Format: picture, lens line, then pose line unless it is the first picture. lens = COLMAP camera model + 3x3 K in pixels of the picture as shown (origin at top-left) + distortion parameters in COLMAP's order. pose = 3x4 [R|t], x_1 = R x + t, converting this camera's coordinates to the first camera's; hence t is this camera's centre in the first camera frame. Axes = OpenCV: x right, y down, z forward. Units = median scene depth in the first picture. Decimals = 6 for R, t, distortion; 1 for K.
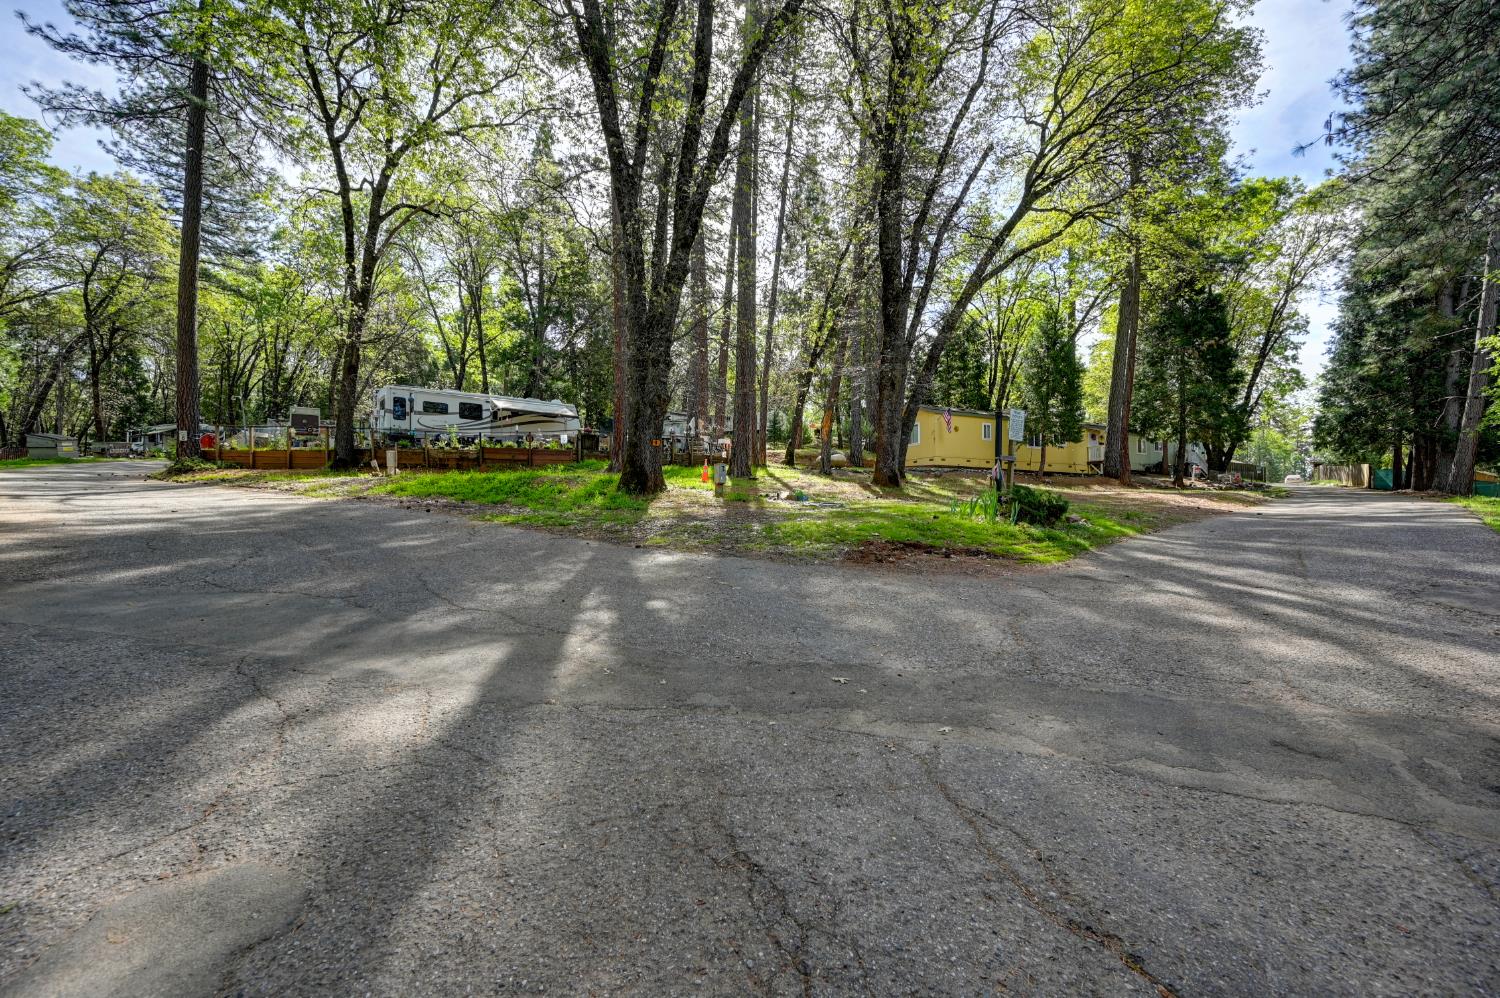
lens RADIAL K [[595.1, 0, 748.5], [0, 595.1, 494.9], [0, 0, 1]] dist [-0.000328, -0.000067]
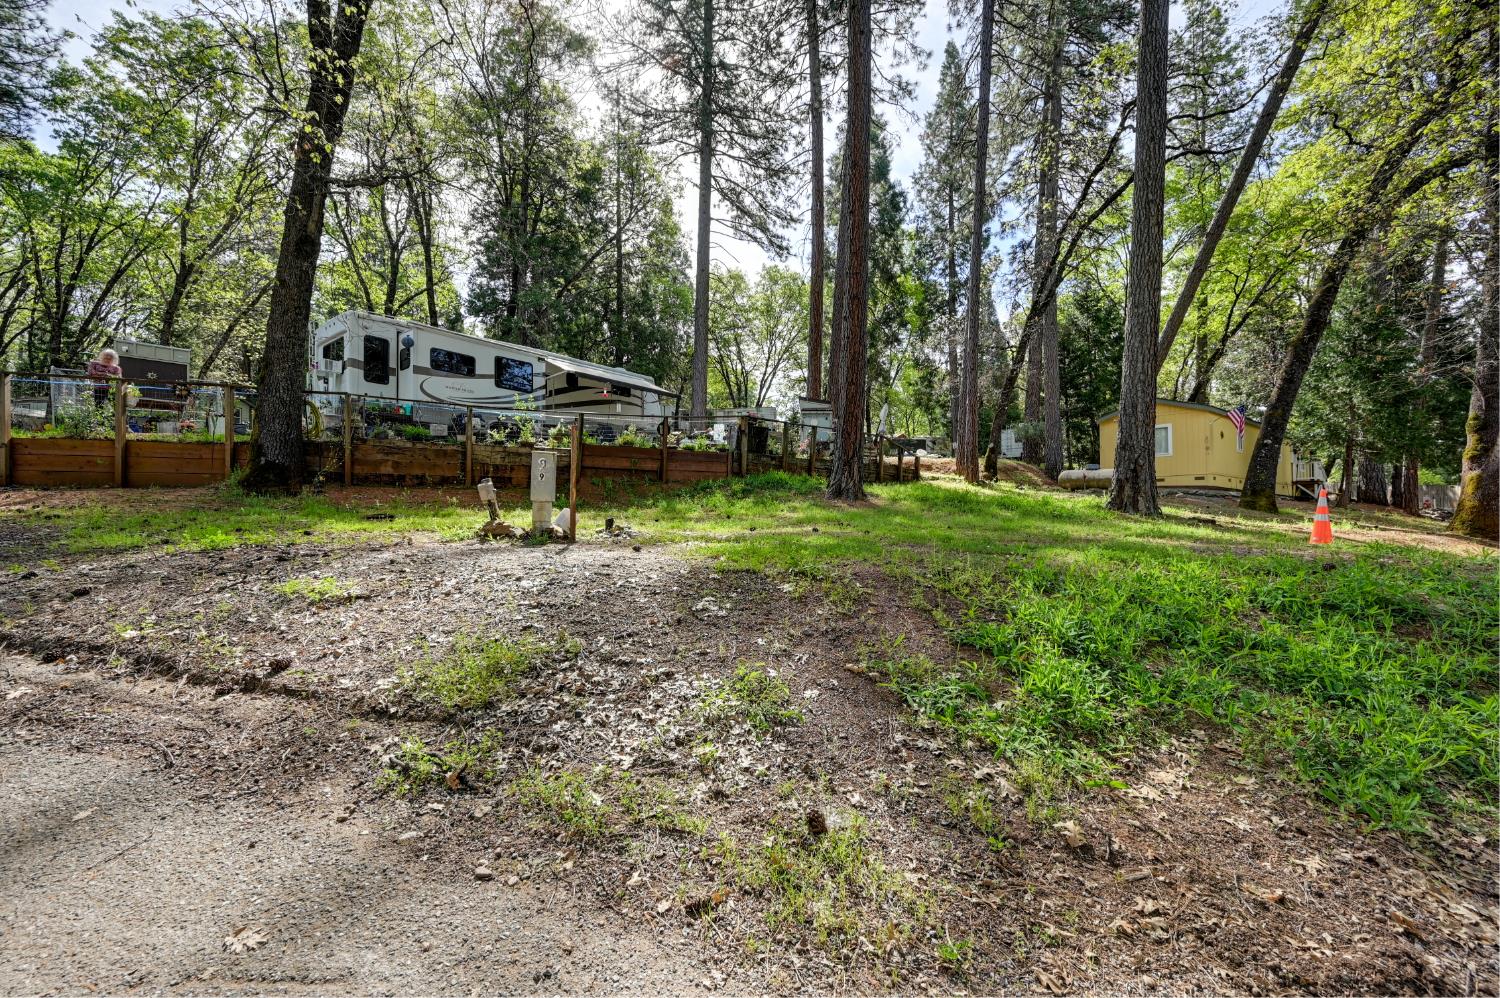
lens RADIAL K [[595.1, 0, 751.5], [0, 595.1, 502.2], [0, 0, 1]] dist [-0.000328, -0.000067]
pose [[0.980552, 0.007915, 0.196098, -0.375628], [-0.010072, 0.999899, 0.010002, -0.035350], [-0.195999, -0.011783, 0.980533, 0.452852]]
